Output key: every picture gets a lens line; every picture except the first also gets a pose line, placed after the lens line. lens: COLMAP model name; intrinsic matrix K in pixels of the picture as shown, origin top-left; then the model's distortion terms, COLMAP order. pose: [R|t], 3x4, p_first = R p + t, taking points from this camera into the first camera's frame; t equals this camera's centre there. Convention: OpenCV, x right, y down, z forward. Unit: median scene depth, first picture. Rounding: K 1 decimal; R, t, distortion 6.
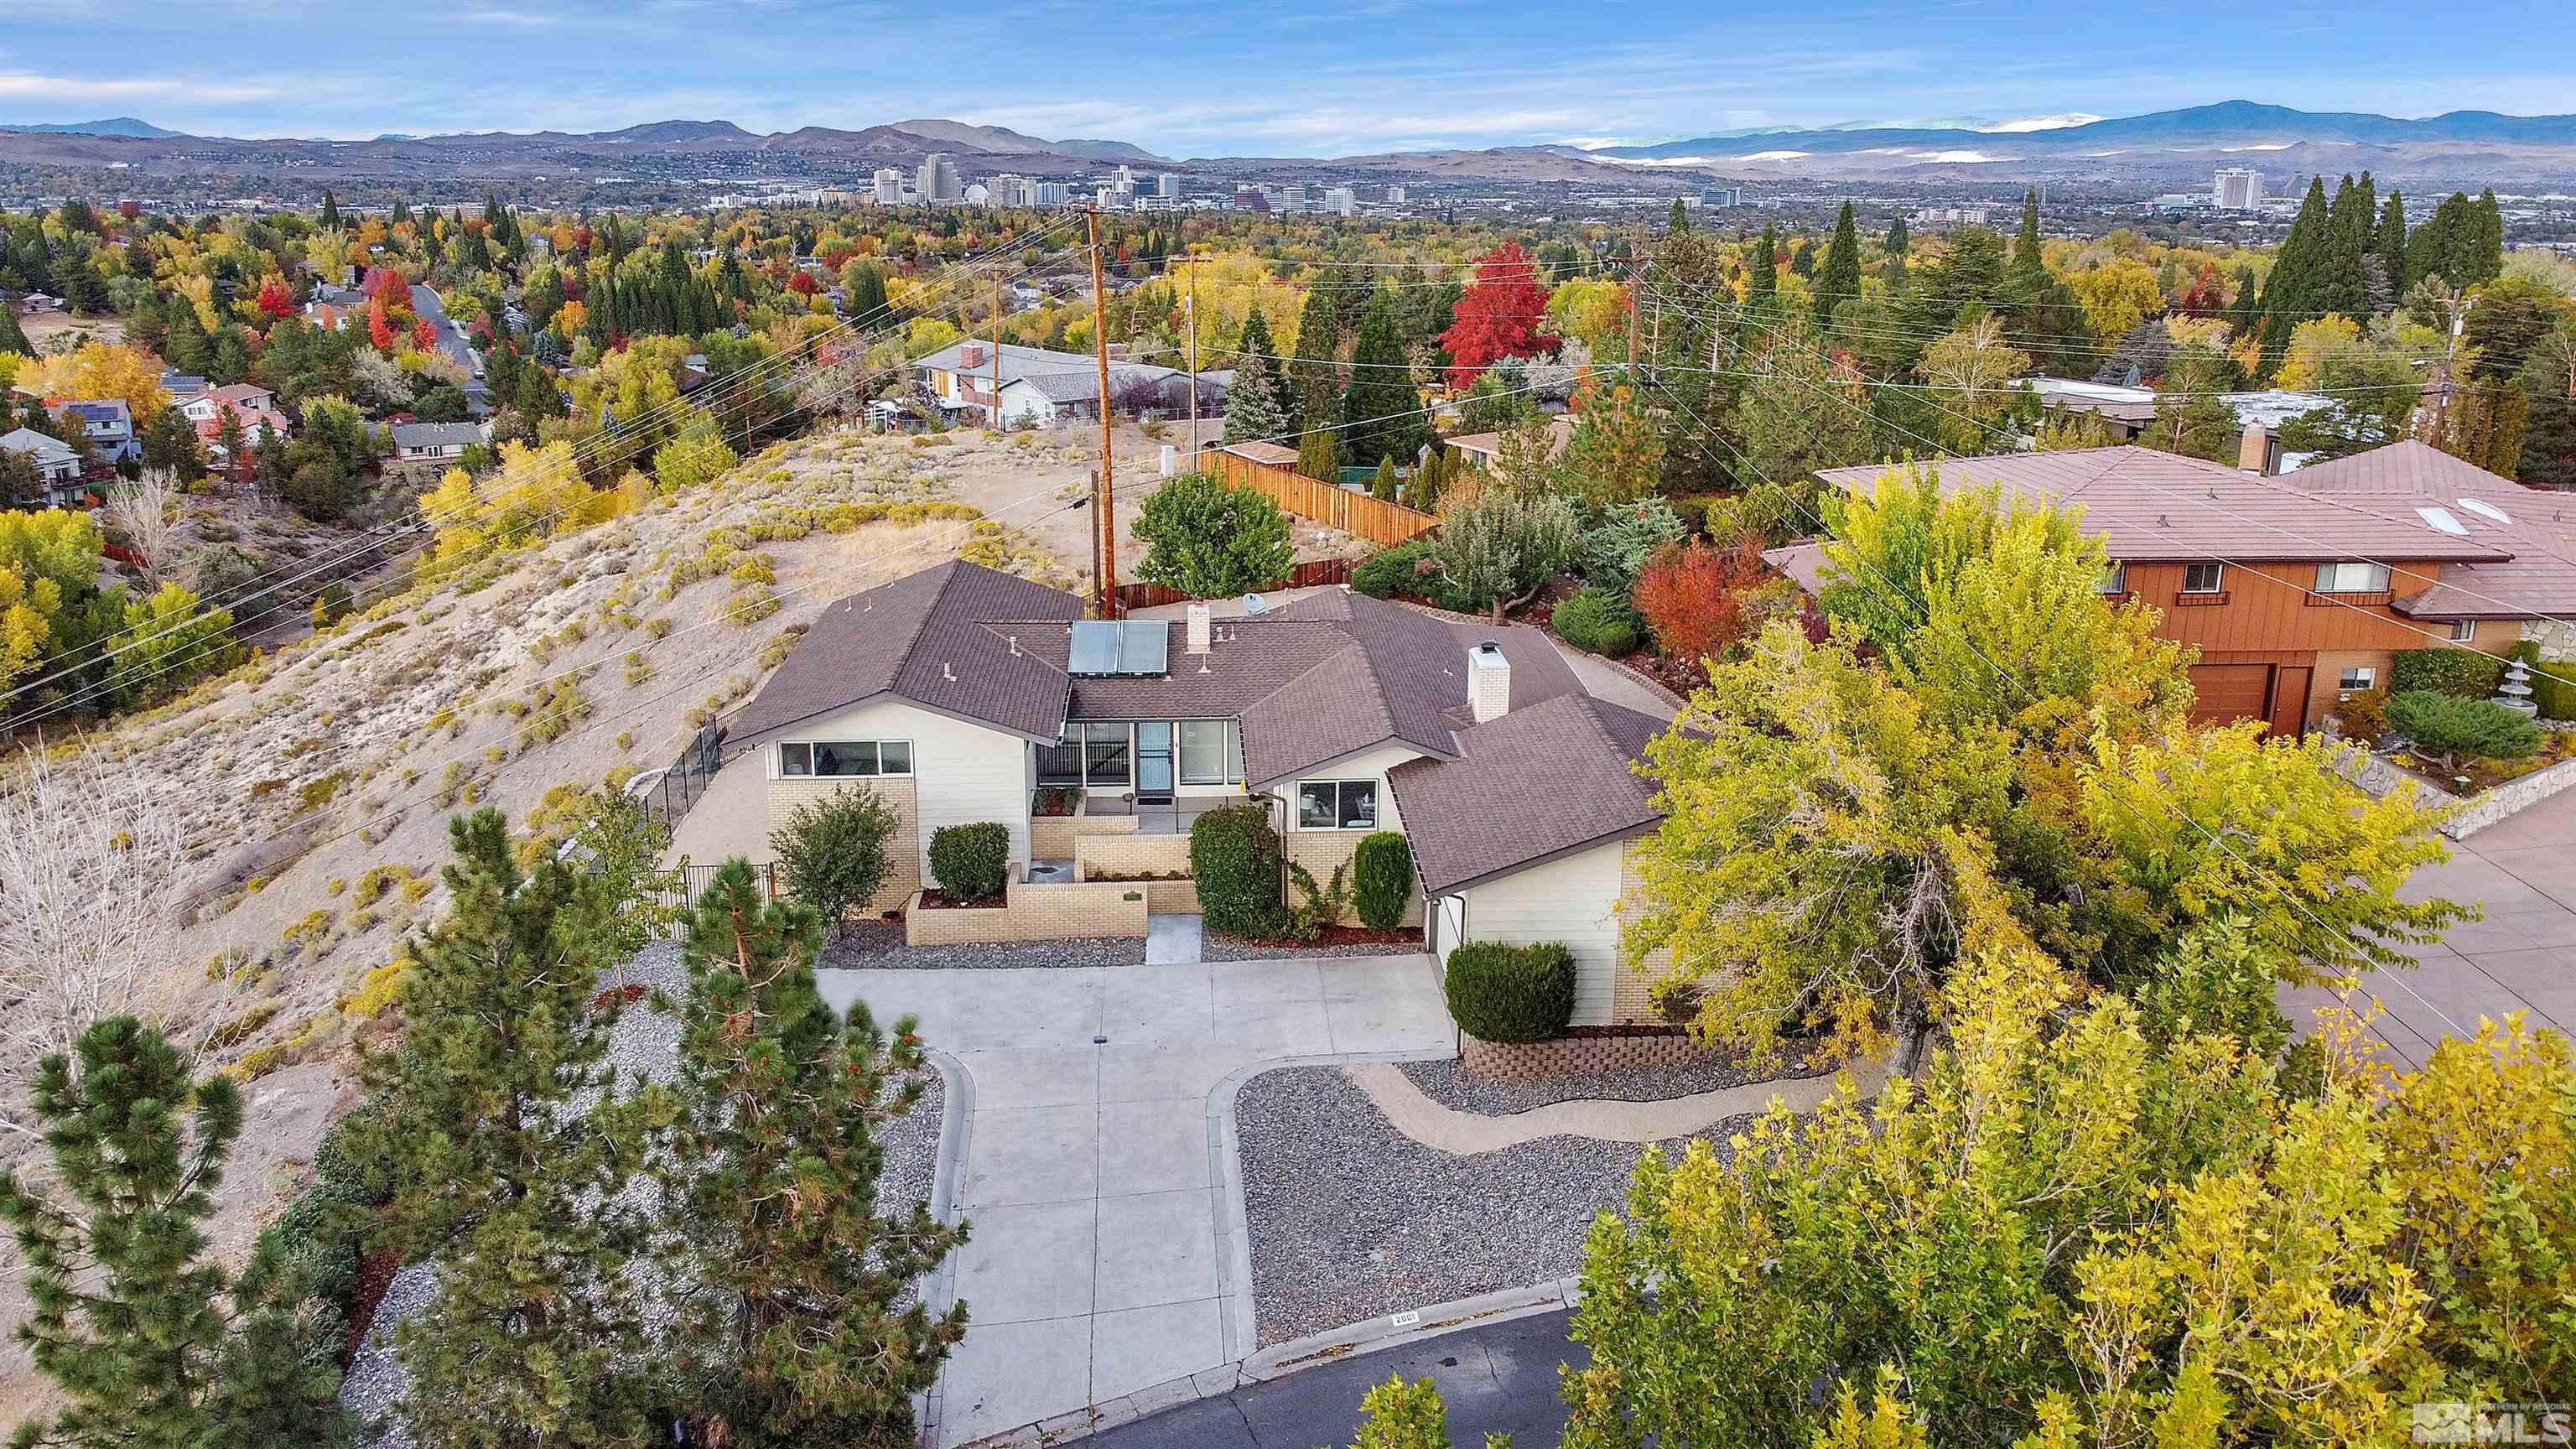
lens RADIAL K [[2054.5, 0, 1288.0], [0, 2054.5, 724.5], [0, 0, 1]] dist [0.005280, 0.000349]
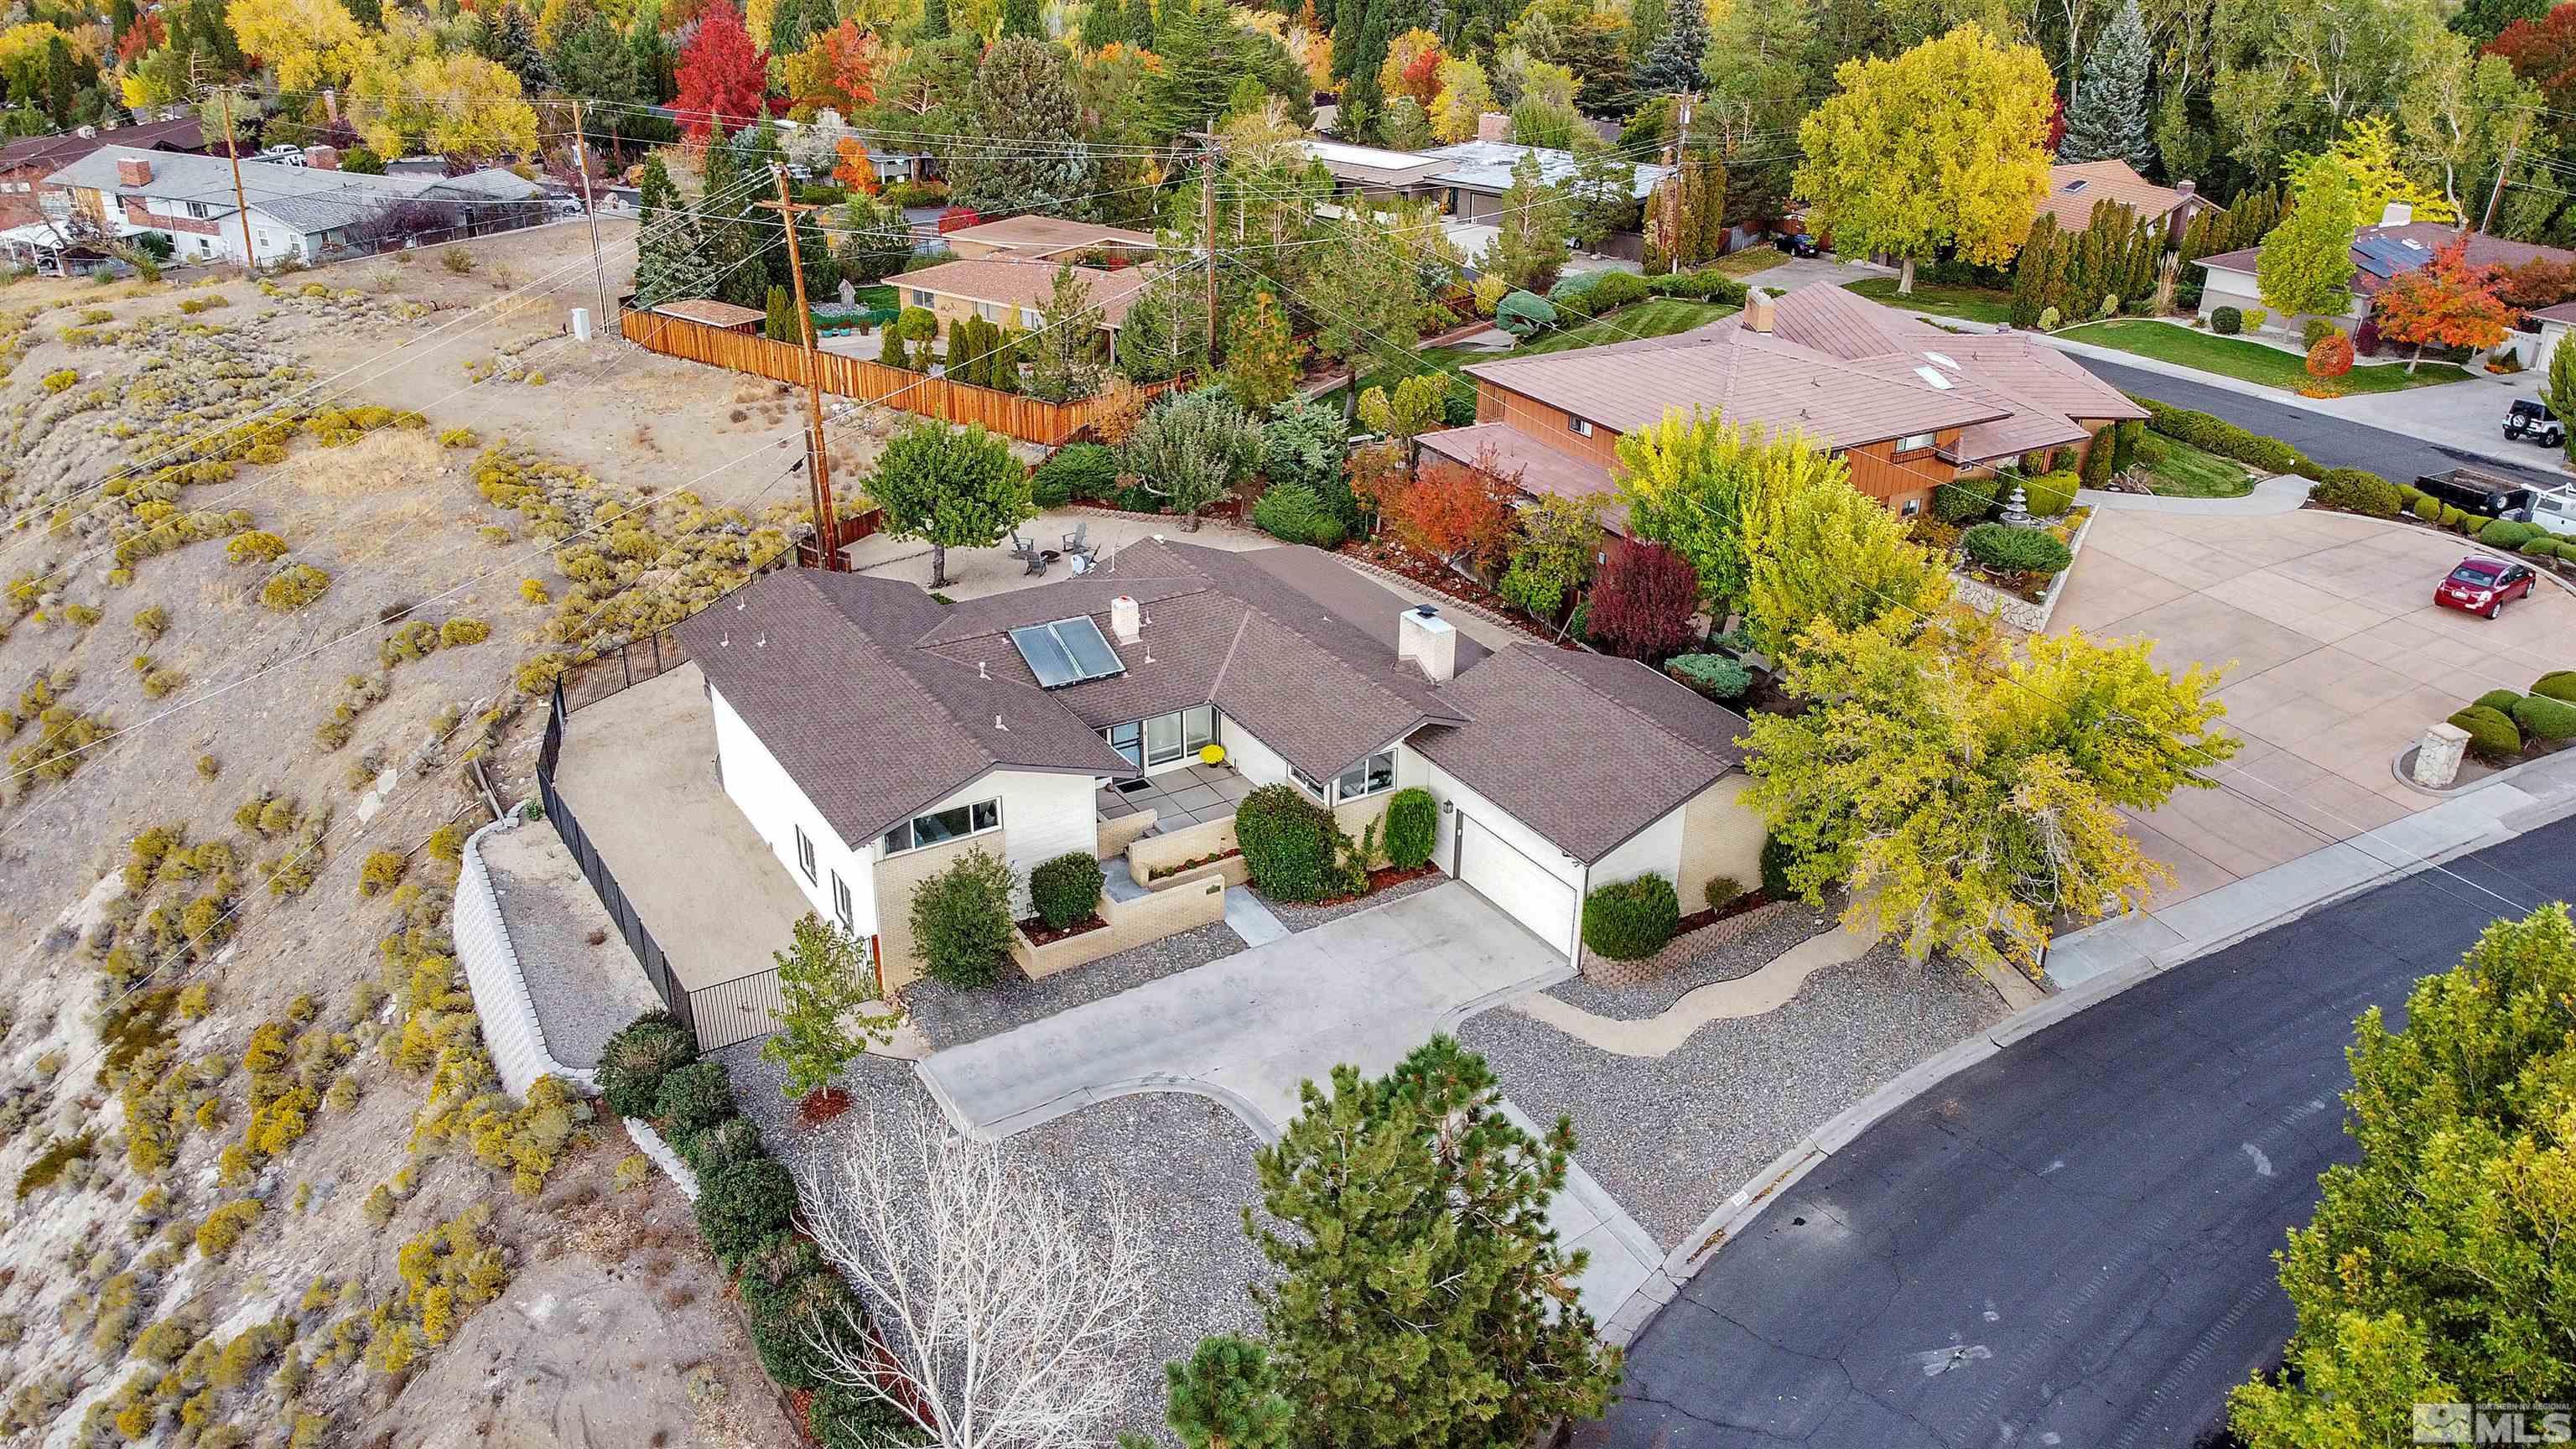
lens RADIAL K [[2054.5, 0, 1288.0], [0, 2054.5, 724.5], [0, 0, 1]] dist [0.005280, 0.000349]
pose [[0.861791, -0.201658, 0.465456, -0.540452], [0.115087, 0.971384, 0.207768, -0.231746], [-0.494035, -0.125484, 0.860339, 0.017777]]
